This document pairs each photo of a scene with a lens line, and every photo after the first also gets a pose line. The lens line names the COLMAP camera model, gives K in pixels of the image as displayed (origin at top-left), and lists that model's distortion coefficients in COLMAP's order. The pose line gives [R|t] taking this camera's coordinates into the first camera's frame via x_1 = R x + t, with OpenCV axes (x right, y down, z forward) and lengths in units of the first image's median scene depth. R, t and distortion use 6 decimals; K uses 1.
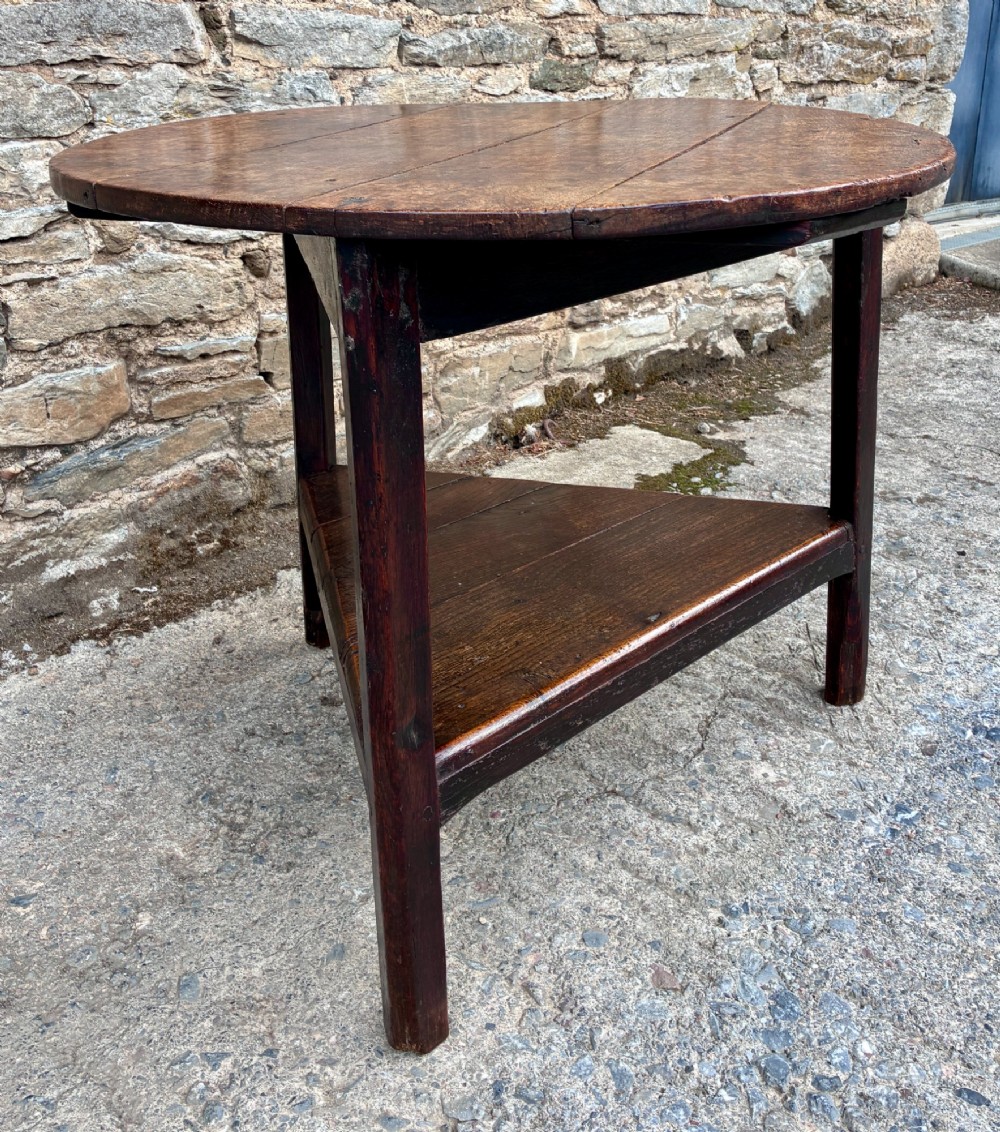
lens RADIAL K [[1211.7, 0, 543.7], [0, 1211.7, 417.8], [0, 0, 1]] dist [0.021578, 0.000000]
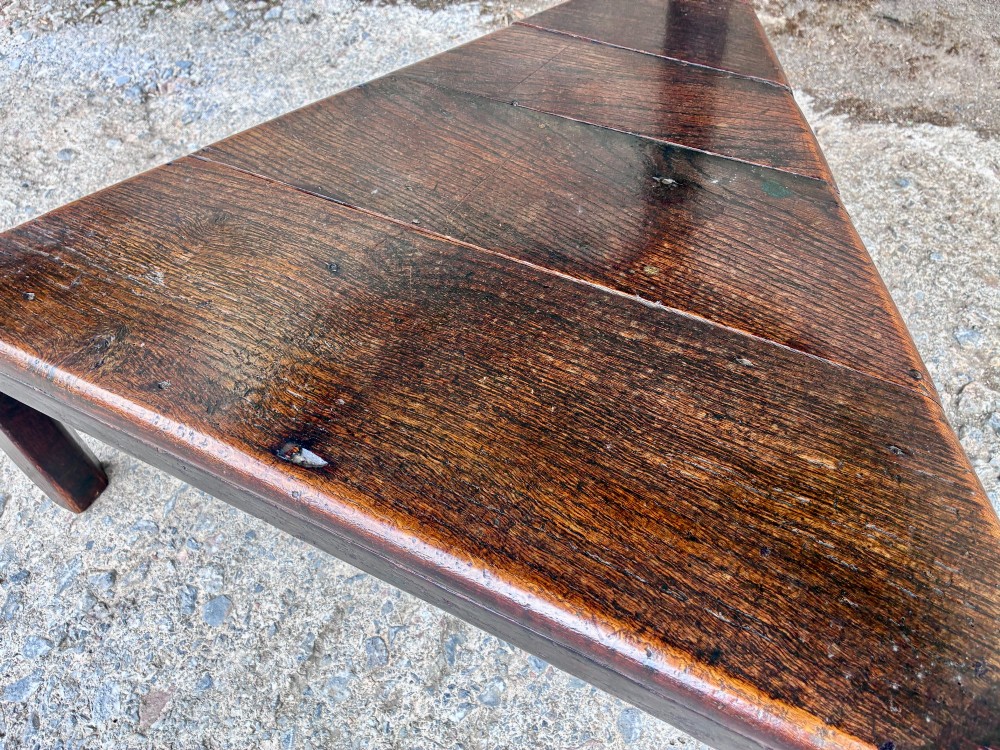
lens RADIAL K [[778.7, 0, 494.3], [0, 778.7, 352.5], [0, 0, 1]] dist [0.044237, -0.062704]
pose [[0.280093, 0.738944, -0.612789, 0.207759], [-0.238901, 0.671912, 0.701042, -0.089096], [0.929771, -0.049961, 0.364732, 0.681130]]
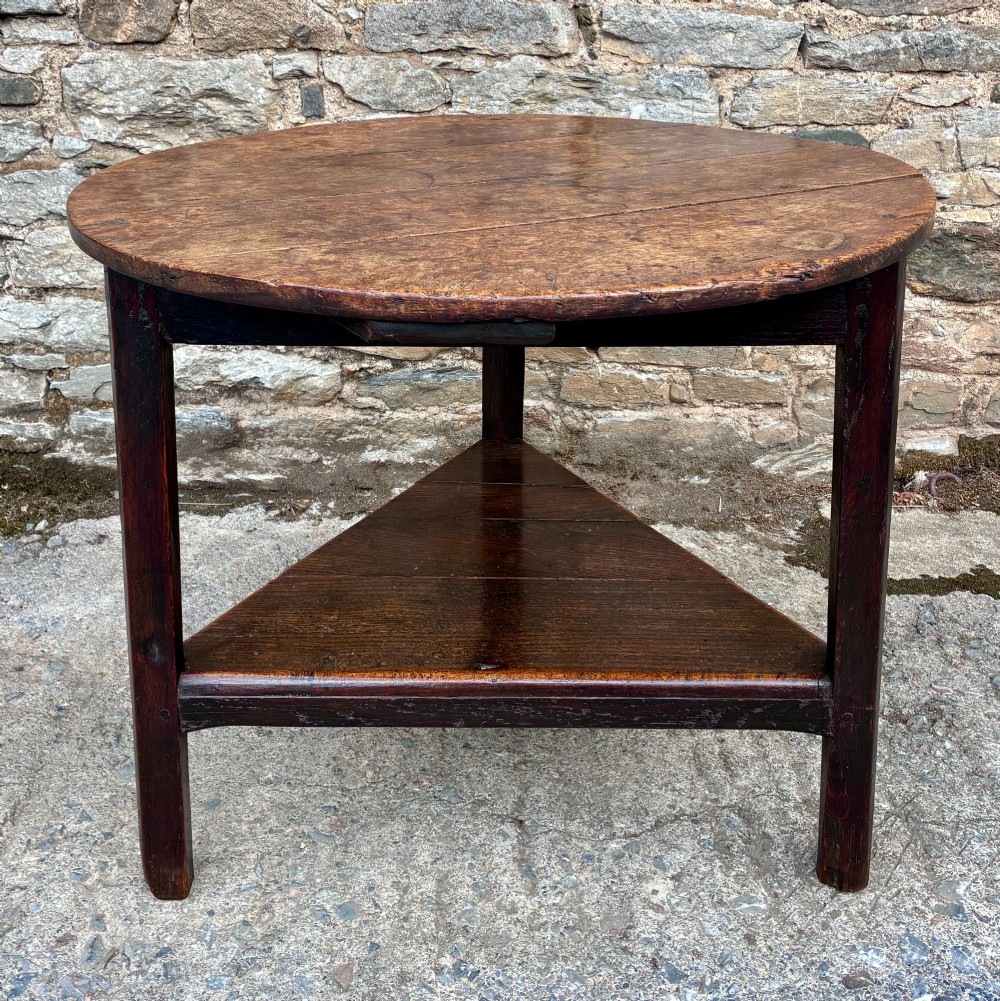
lens RADIAL K [[1215.4, 0, 485.0], [0, 1215.4, 390.7], [0, 0, 1]] dist [0.026849, 0.000000]
pose [[0.690105, 0.269958, -0.671474, 0.508598], [-0.241946, 0.960498, 0.137498, -0.139814], [0.682069, 0.067572, 0.728160, 0.173539]]
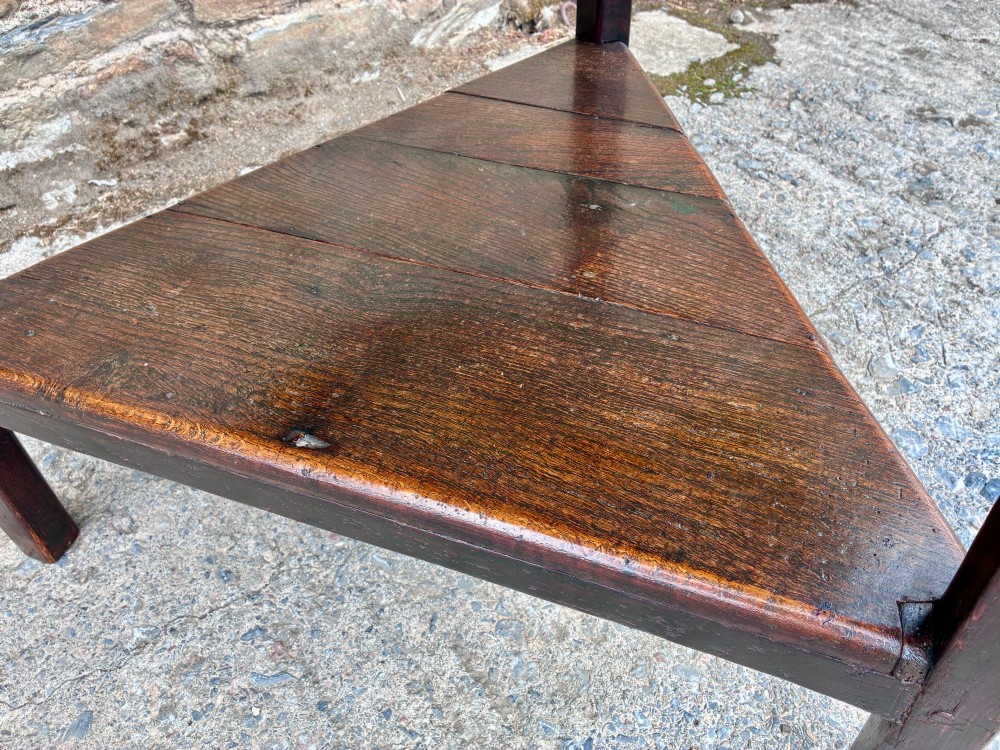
lens RADIAL K [[778.7, 0, 500.0], [0, 778.7, 358.8], [0, 0, 1]] dist [0.044237, -0.062704]
pose [[0.981316, 0.109561, -0.158161, 0.115561], [-0.030128, 0.899394, 0.436099, -0.019755], [0.190029, -0.423186, 0.885891, 0.467327]]
